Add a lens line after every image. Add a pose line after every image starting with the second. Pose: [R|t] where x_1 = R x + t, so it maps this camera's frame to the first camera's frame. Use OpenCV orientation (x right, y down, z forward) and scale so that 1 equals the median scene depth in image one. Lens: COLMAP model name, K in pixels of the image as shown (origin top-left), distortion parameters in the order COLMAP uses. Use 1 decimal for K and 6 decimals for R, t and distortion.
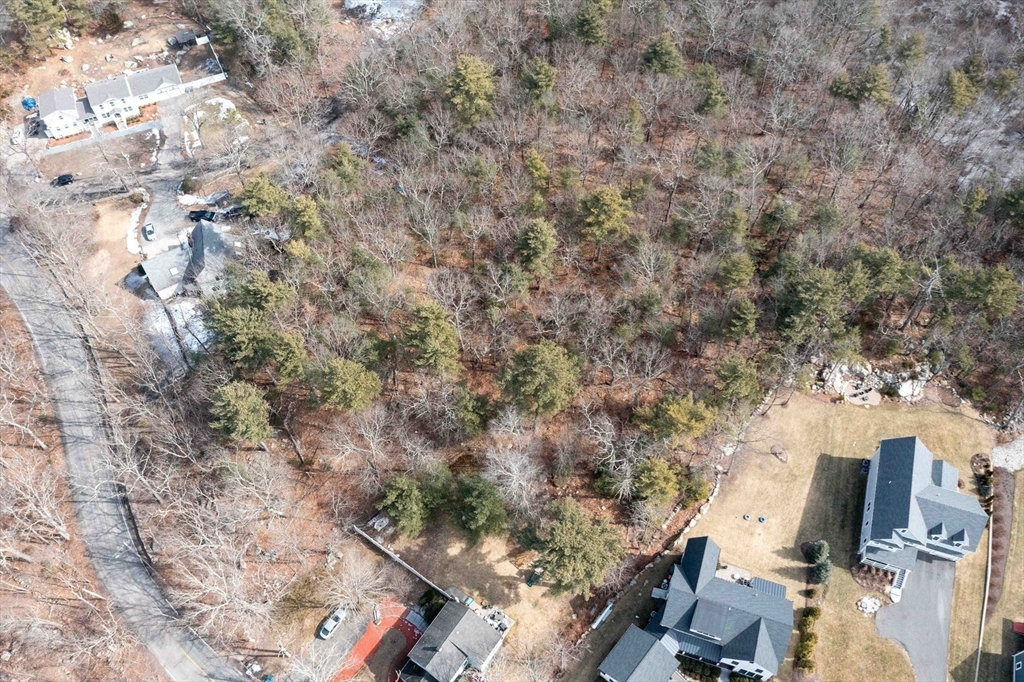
lens RADIAL K [[805.3, 0, 512.0], [0, 805.3, 341.0], [0, 0, 1]] dist [-0.012455, 0.006102]
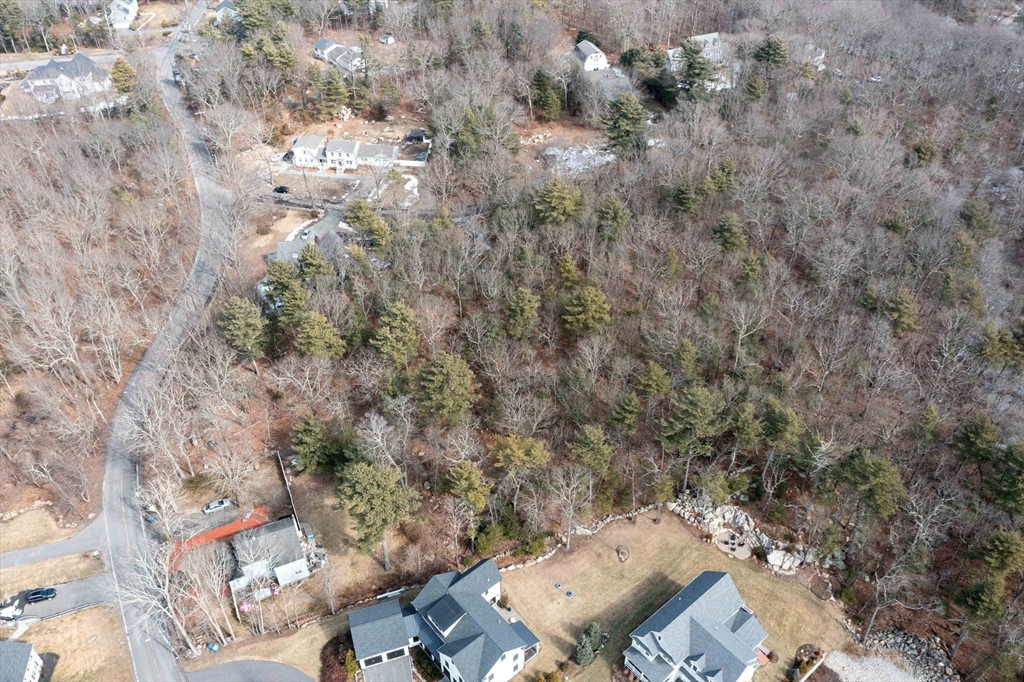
lens RADIAL K [[809.0, 0, 513.8], [0, 809.0, 335.0], [0, 0, 1]] dist [-0.008714, -0.002004]
pose [[0.862008, 0.335941, -0.379586, 0.494986], [-0.429825, 0.881366, -0.196072, 0.150896], [0.268686, 0.332172, 0.904140, -0.074351]]
